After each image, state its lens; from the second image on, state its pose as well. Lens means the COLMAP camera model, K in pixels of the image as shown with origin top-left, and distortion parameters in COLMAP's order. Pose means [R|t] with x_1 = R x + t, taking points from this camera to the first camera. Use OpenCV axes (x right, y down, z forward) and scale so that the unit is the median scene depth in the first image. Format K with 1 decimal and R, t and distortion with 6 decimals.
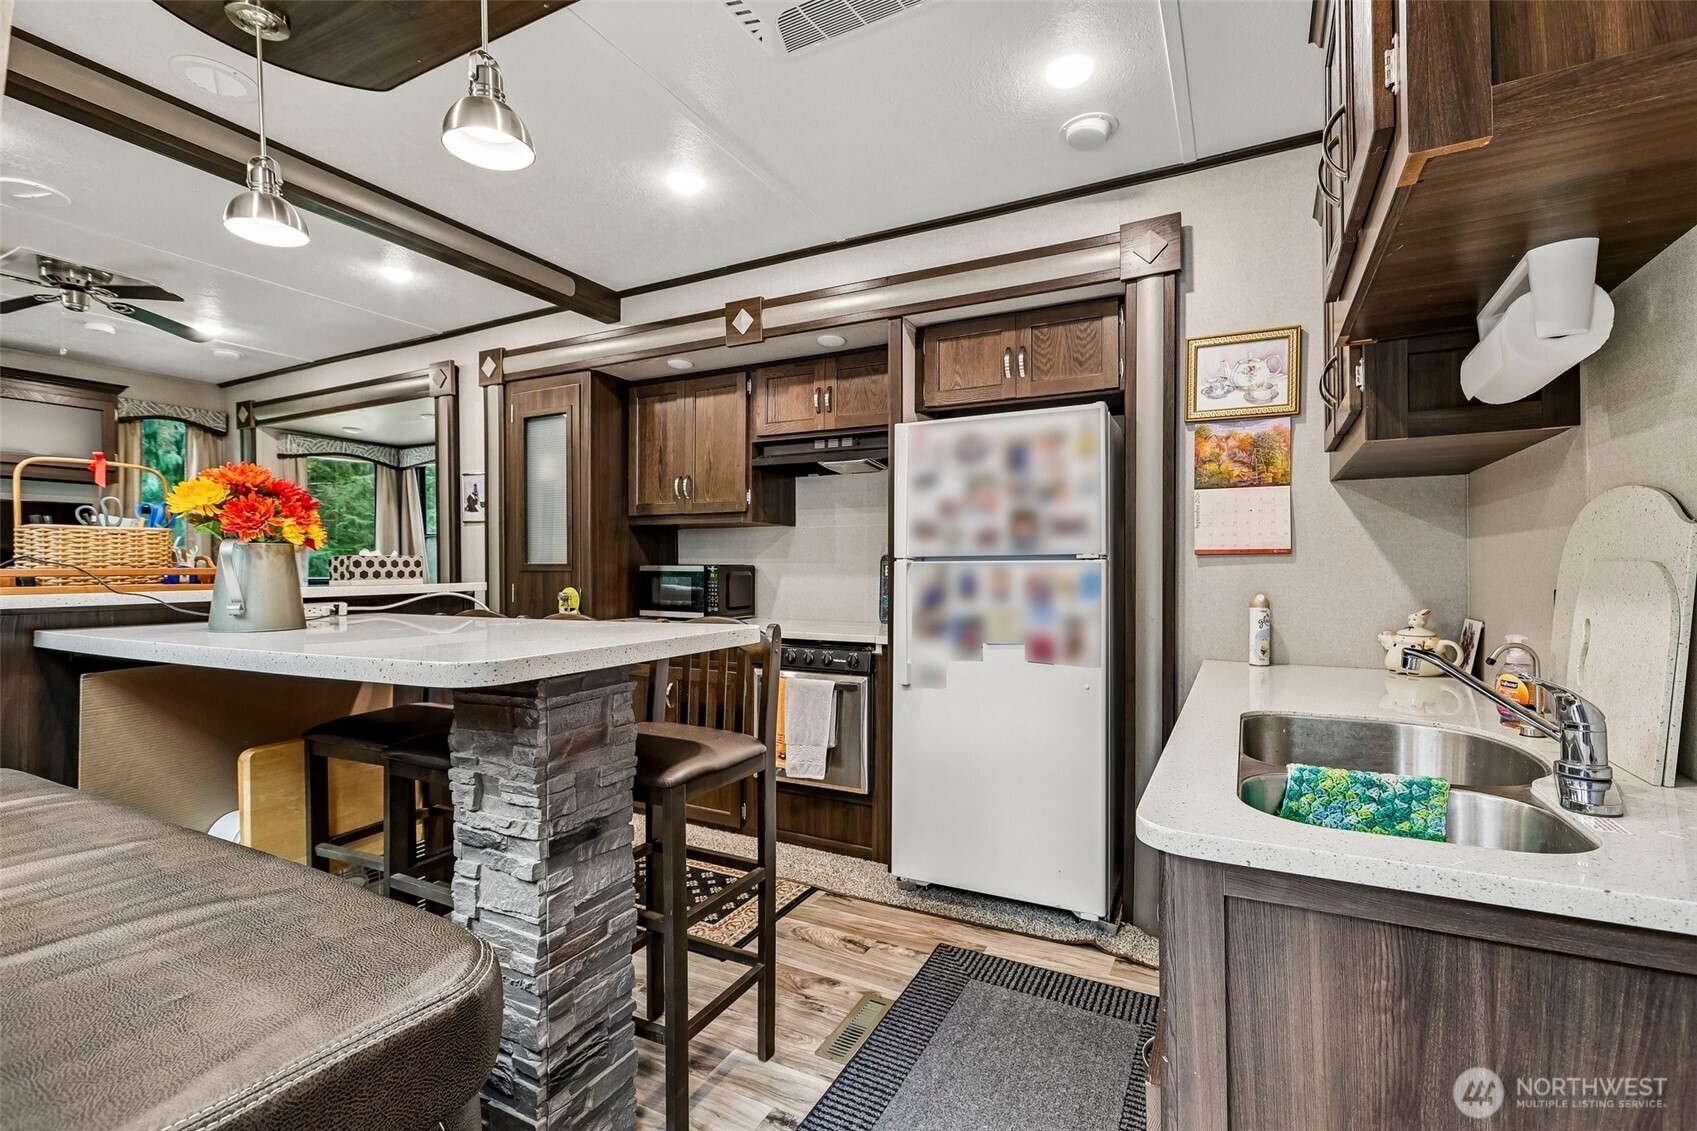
lens RADIAL K [[751.0, 0, 859.6], [0, 751.0, 566.5], [0, 0, 1]] dist [0.001507, 0.001449]
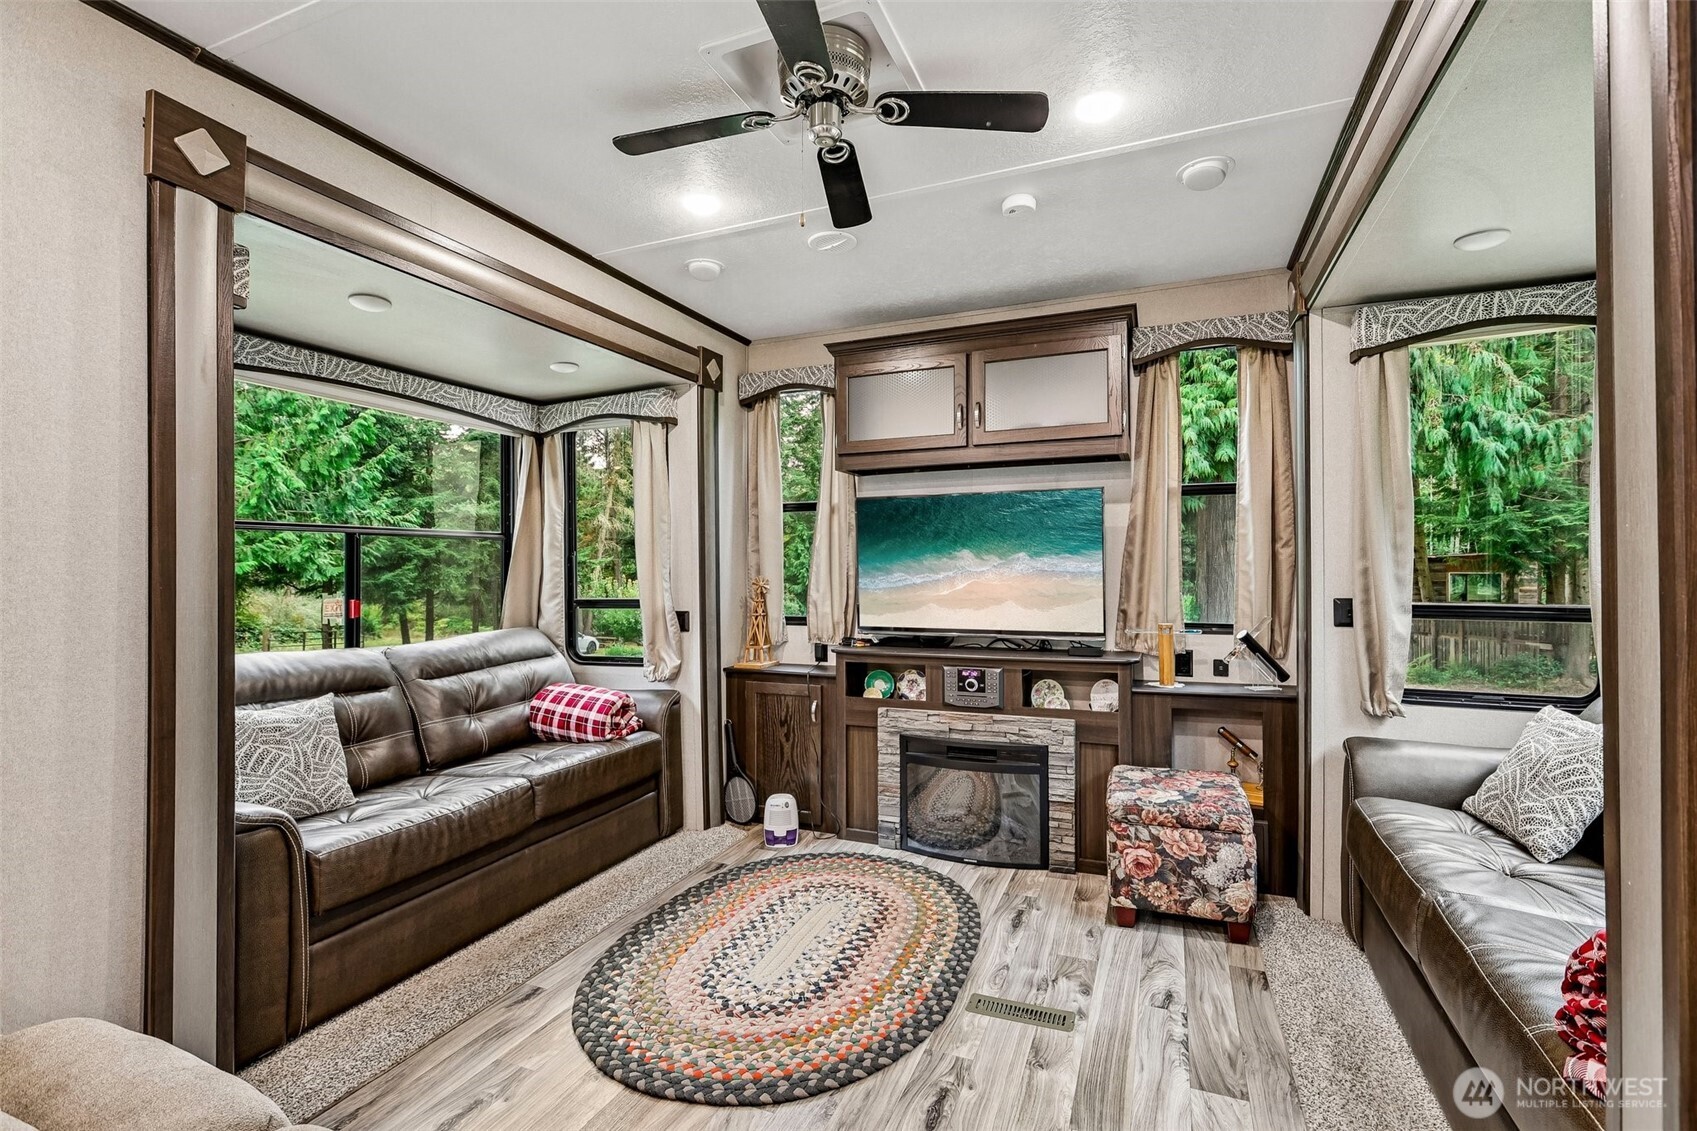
lens RADIAL K [[751.0, 0, 854.8], [0, 751.0, 561.4], [0, 0, 1]] dist [0.001507, 0.001449]
pose [[0.096213, -0.002023, -0.995359, -0.480453], [0.004030, 0.999991, -0.001643, -0.018649], [0.995353, -0.003853, 0.096221, 0.975209]]
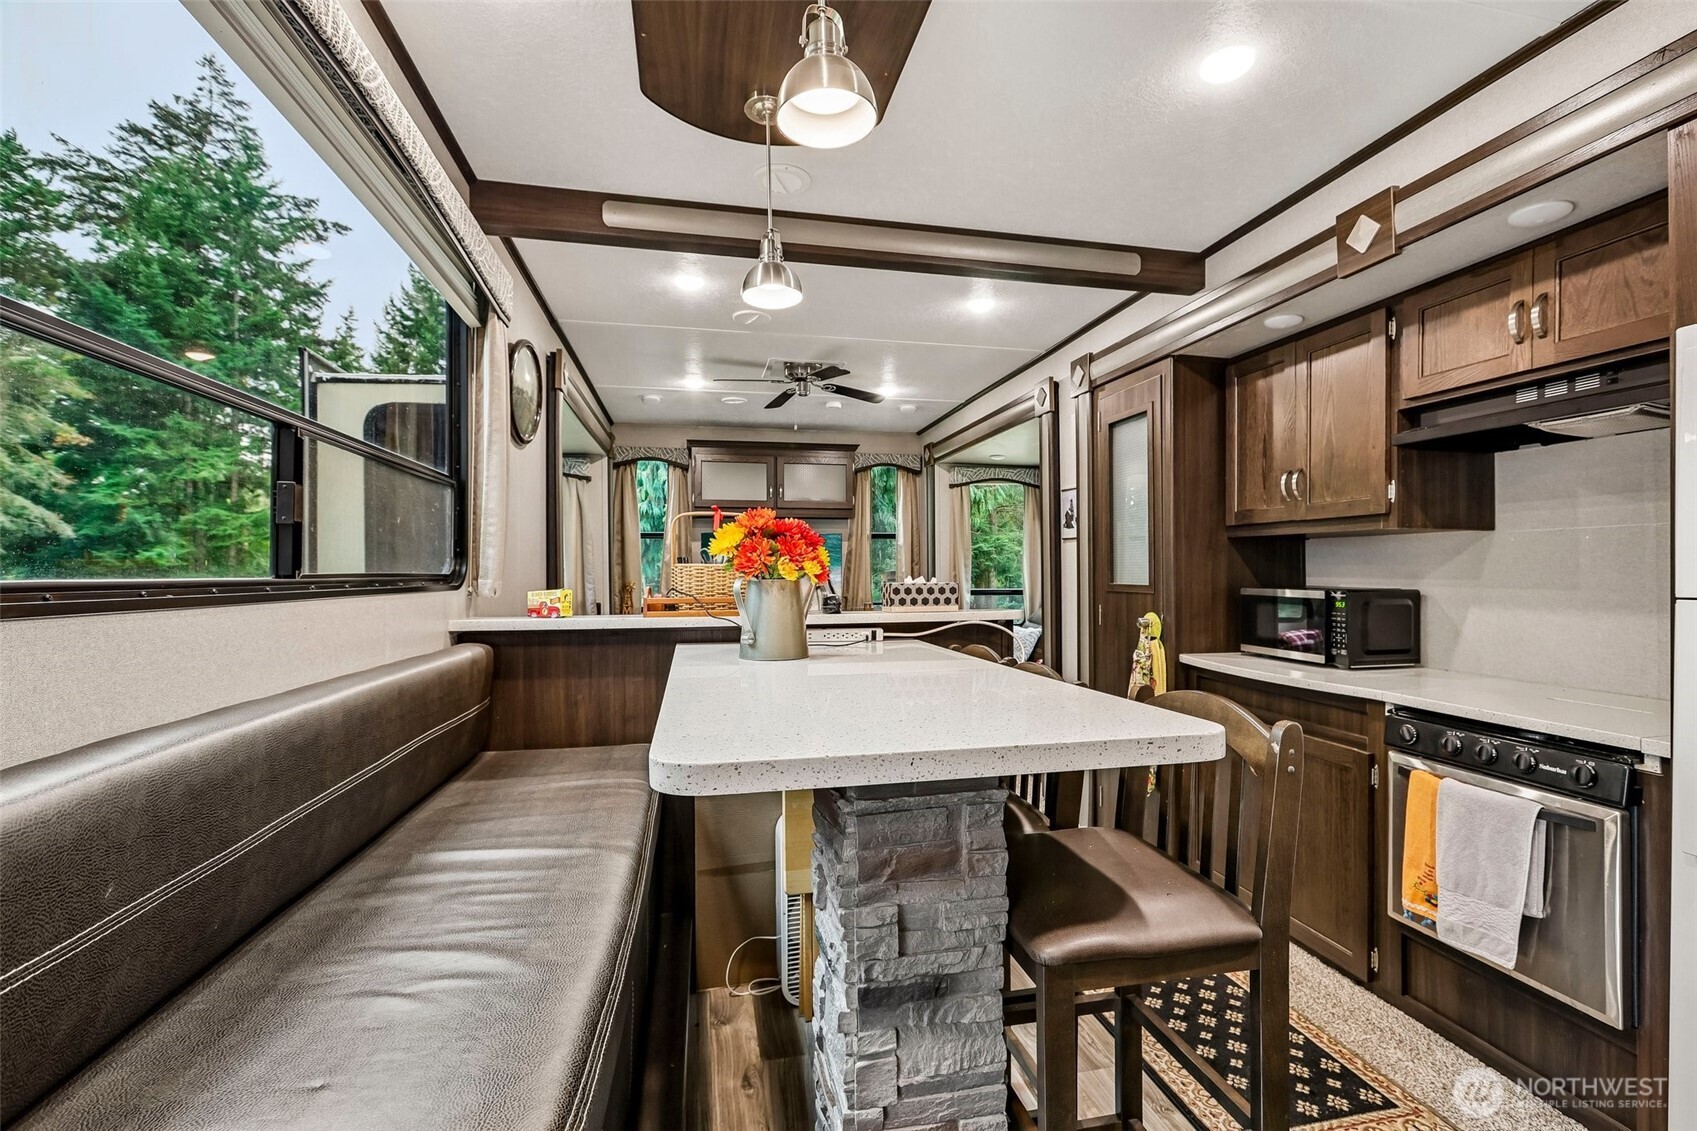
lens RADIAL K [[751.0, 0, 855.0], [0, 751.0, 566.9], [0, 0, 1]] dist [0.001507, 0.001449]
pose [[0.637809, -0.003803, -0.770186, 0.068065], [0.000266, 0.999989, -0.004718, -0.022619], [0.770195, 0.002804, 0.637802, 0.204328]]
